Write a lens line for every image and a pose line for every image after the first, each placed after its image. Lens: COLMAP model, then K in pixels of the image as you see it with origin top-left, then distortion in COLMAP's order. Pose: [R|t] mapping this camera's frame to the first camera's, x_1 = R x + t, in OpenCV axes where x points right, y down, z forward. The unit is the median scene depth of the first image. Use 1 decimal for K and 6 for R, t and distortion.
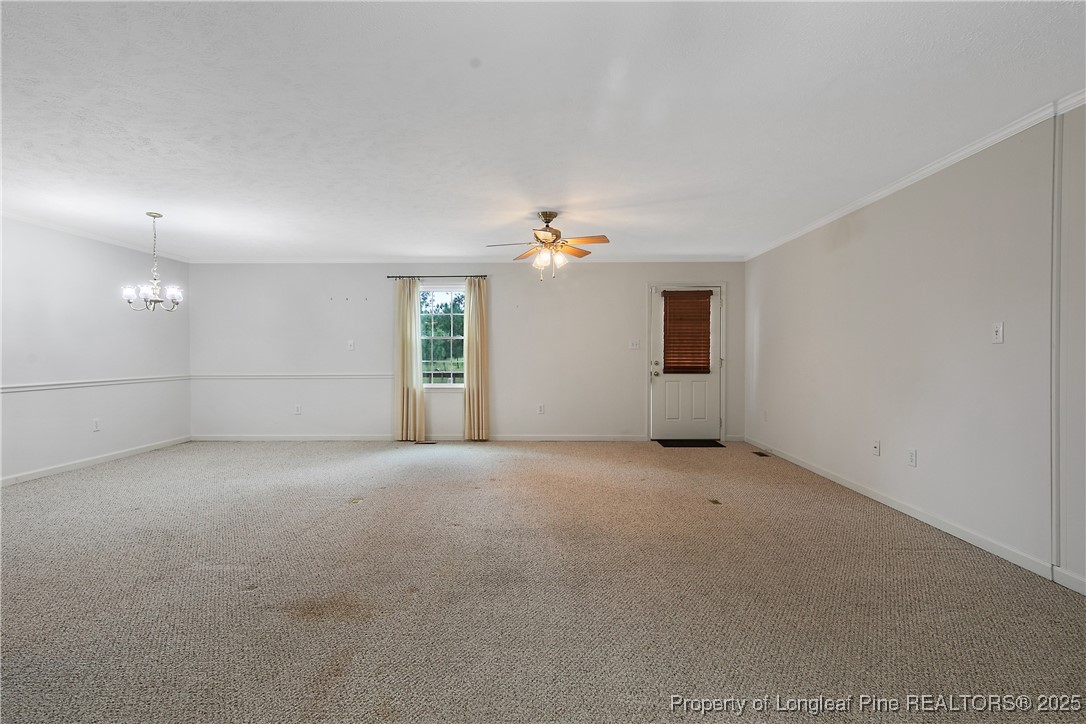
lens RADIAL K [[522.8, 0, 544.5], [0, 522.8, 356.0], [0, 0, 1]] dist [0.000668, 0.000149]
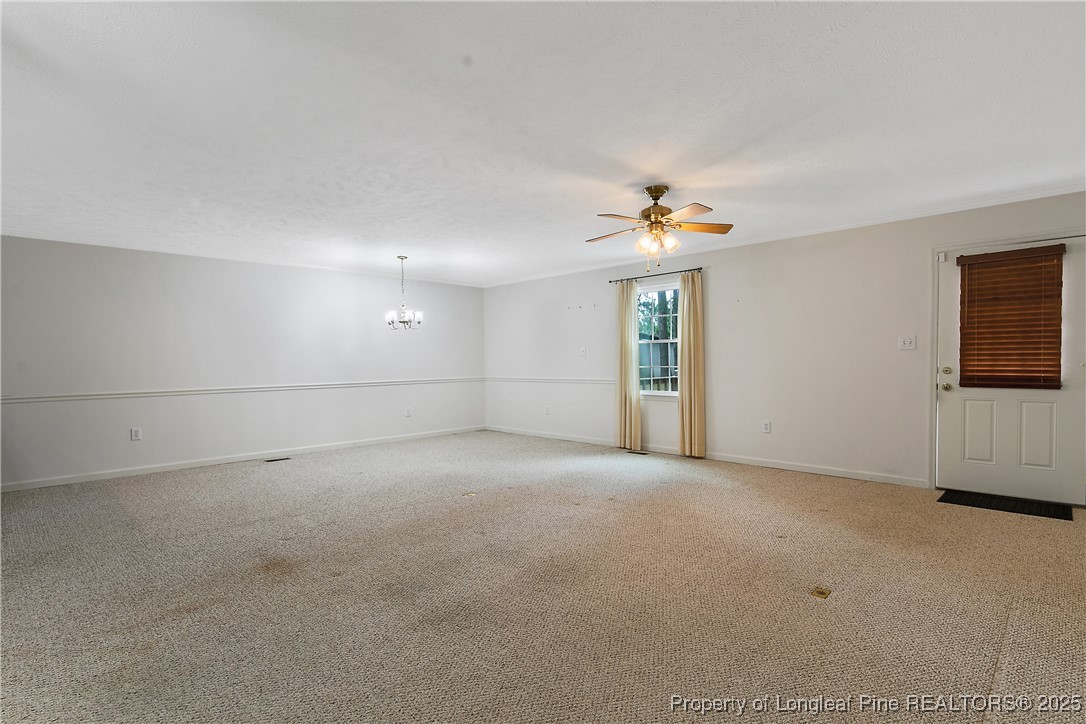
lens RADIAL K [[532.2, 0, 543.0], [0, 532.2, 369.7], [0, 0, 1]] dist [0.000211, -0.000186]
pose [[0.719449, 0.006288, -0.694517, 0.312956], [0.006862, 0.999846, 0.016160, -0.001511], [0.694511, -0.016392, 0.719295, 0.182766]]
